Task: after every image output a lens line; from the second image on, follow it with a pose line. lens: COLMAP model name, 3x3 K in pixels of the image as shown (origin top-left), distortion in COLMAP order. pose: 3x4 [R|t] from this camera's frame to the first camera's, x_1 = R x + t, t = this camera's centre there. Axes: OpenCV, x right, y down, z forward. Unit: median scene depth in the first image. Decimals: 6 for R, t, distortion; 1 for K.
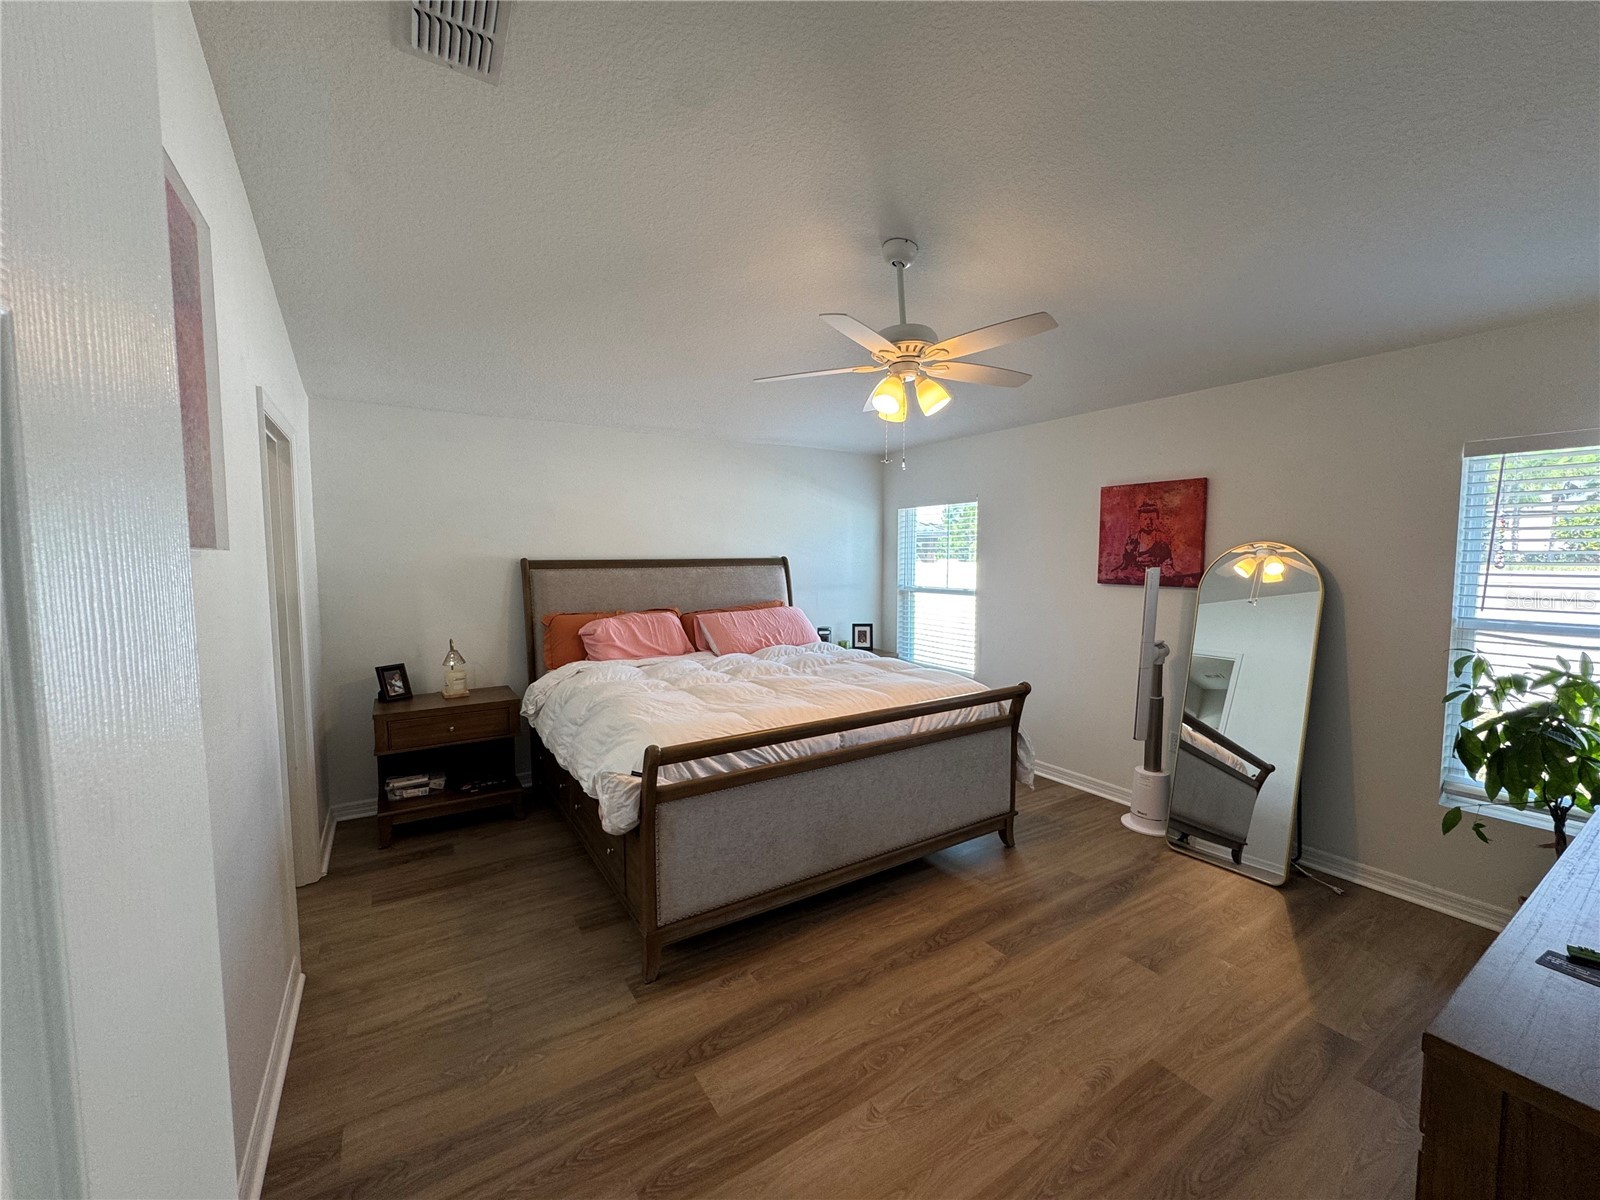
lens RADIAL K [[638.8, 0, 796.8], [0, 638.8, 597.9], [0, 0, 1]] dist [-0.002124, -0.000294]
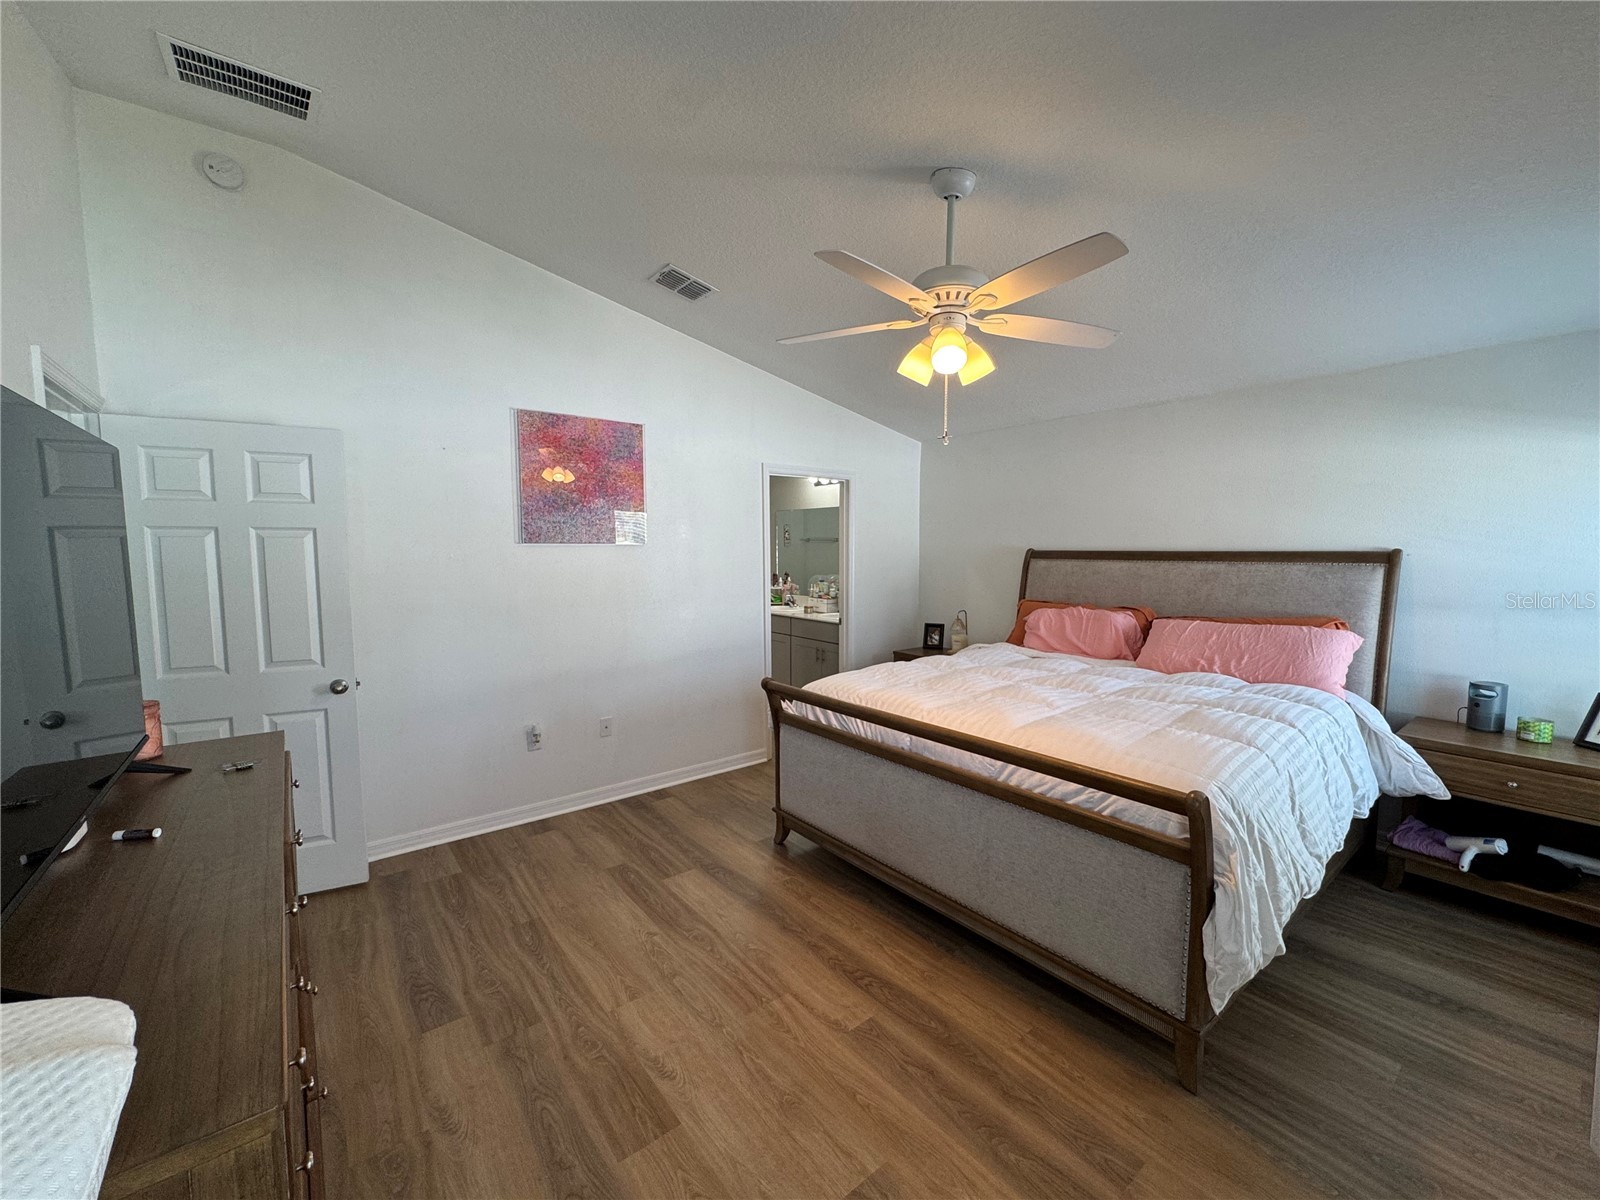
lens RADIAL K [[638.8, 0, 796.8], [0, 638.8, 597.9], [0, 0, 1]] dist [-0.002124, -0.000294]
pose [[0.107160, 0.083235, -0.990752, 1.073327], [-0.066316, 0.994869, 0.076408, -0.057697], [0.992028, 0.057515, 0.112130, 0.789141]]
